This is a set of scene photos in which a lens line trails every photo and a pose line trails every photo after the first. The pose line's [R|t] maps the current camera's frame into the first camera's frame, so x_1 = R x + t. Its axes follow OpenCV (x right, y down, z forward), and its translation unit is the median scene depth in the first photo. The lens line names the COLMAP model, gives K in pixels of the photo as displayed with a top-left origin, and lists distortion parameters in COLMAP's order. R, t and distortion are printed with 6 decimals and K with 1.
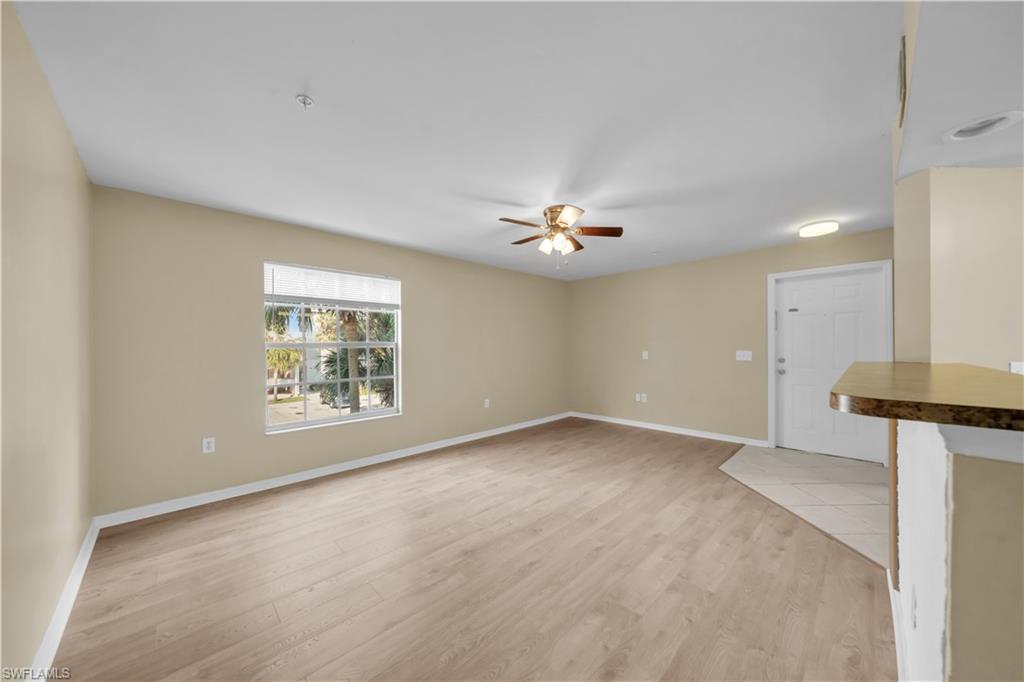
lens RADIAL K [[353.6, 0, 510.7], [0, 353.6, 346.6], [0, 0, 1]] dist [0.000761, -0.001360]
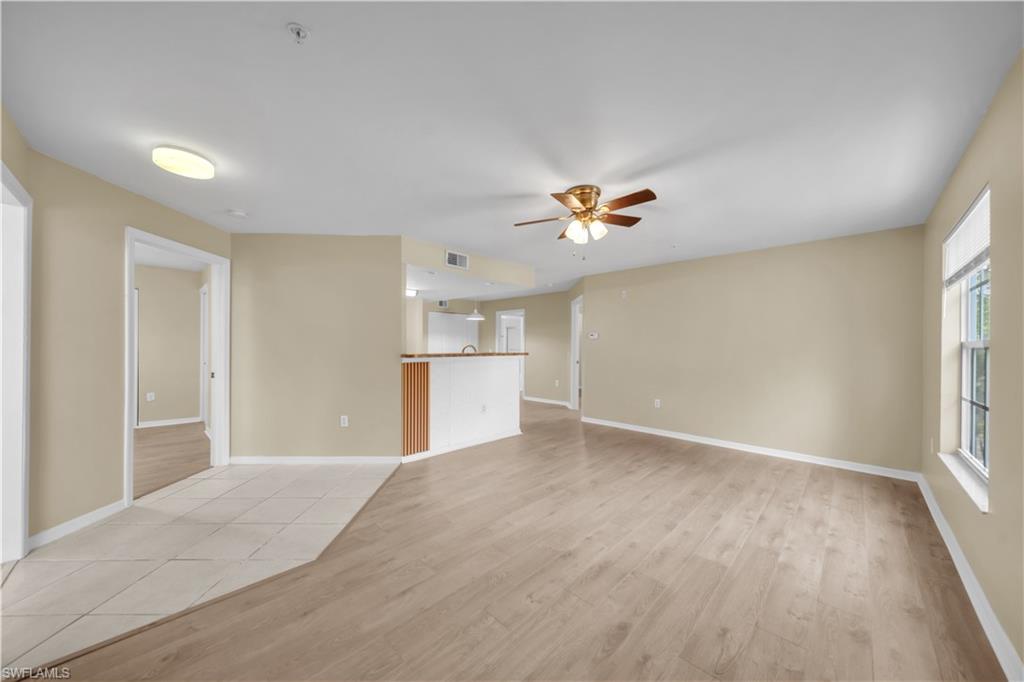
lens RADIAL K [[353.6, 0, 512.5], [0, 353.6, 347.3], [0, 0, 1]] dist [0.000761, -0.001360]
pose [[-0.999541, 0.001186, -0.030268, 0.321932], [0.001028, 0.999986, 0.005253, -0.002733], [0.030274, 0.005220, -0.999528, 1.788634]]
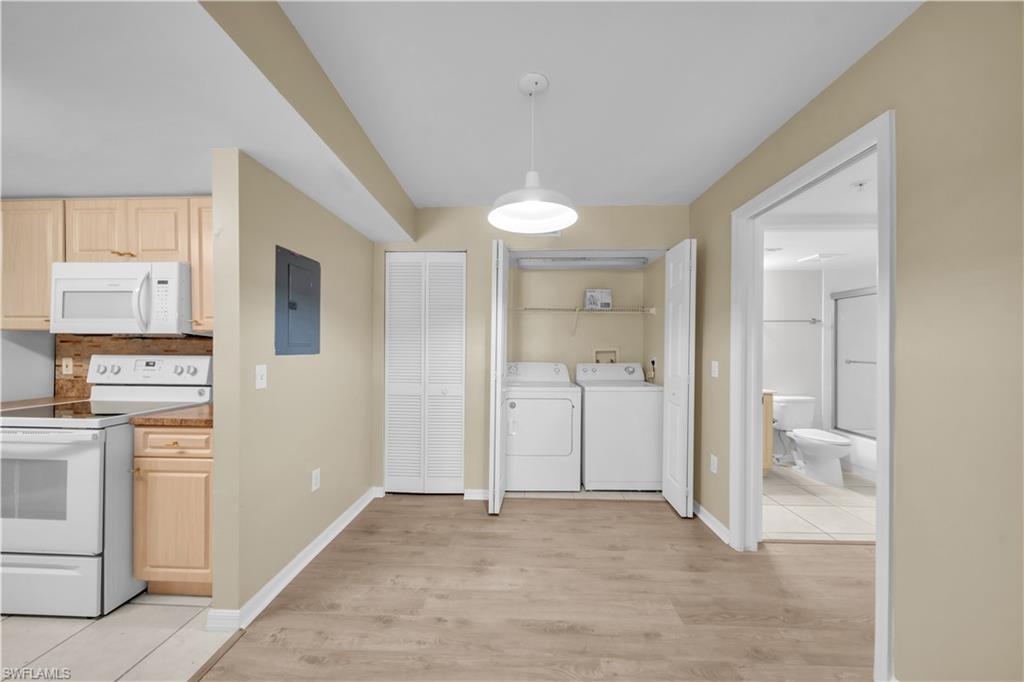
lens RADIAL K [[353.6, 0, 510.3], [0, 353.6, 347.0], [0, 0, 1]] dist [0.000761, -0.001360]
pose [[-0.693051, 0.002234, 0.720885, 0.165449], [-0.001939, 0.999986, -0.004963, -0.000624], [-0.720886, -0.004837, -0.693037, -0.209759]]
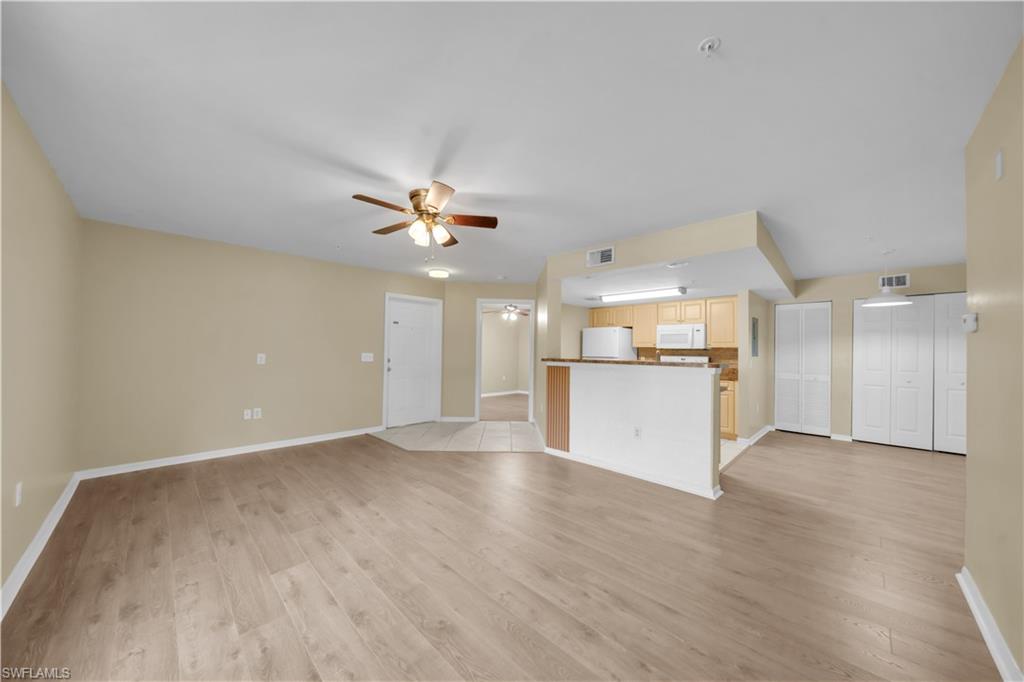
lens RADIAL K [[353.6, 0, 512.6], [0, 353.6, 346.8], [0, 0, 1]] dist [0.000761, -0.001360]
pose [[-0.020180, 0.016596, 0.999659, -0.714933], [-0.012581, 0.999779, -0.016852, 0.006453], [-0.999717, -0.012917, -0.019966, 0.763348]]
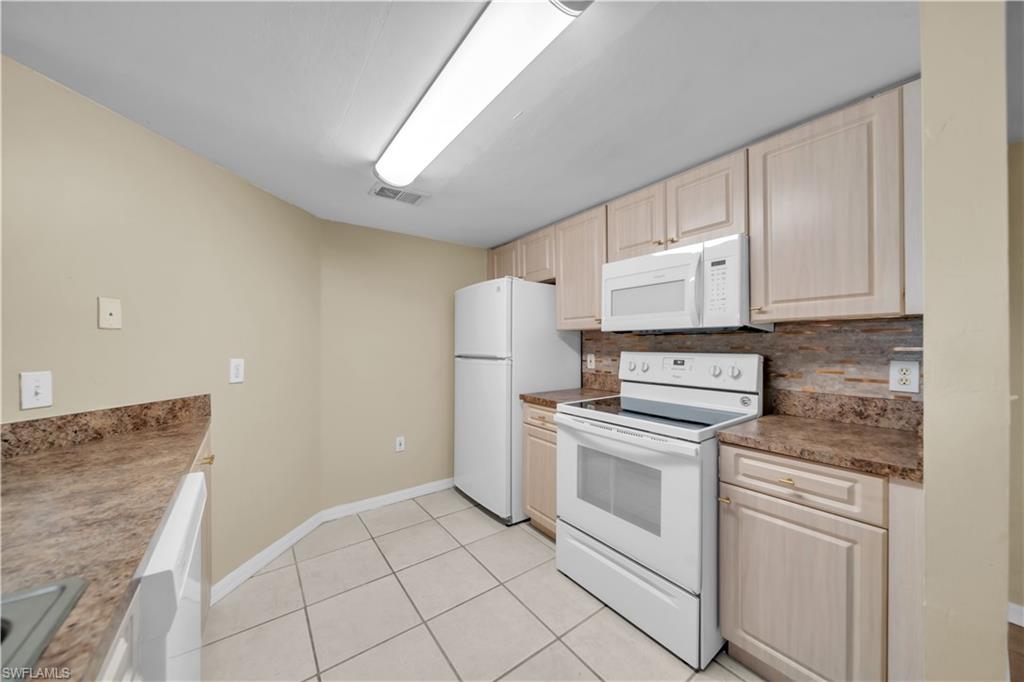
lens RADIAL K [[353.6, 0, 511.9], [0, 353.6, 346.6], [0, 0, 1]] dist [0.000761, -0.001360]
pose [[0.132505, -0.003224, 0.991177, 0.497504], [0.004157, 0.999988, 0.002697, -0.000143], [-0.991174, 0.003763, 0.132517, 0.025524]]
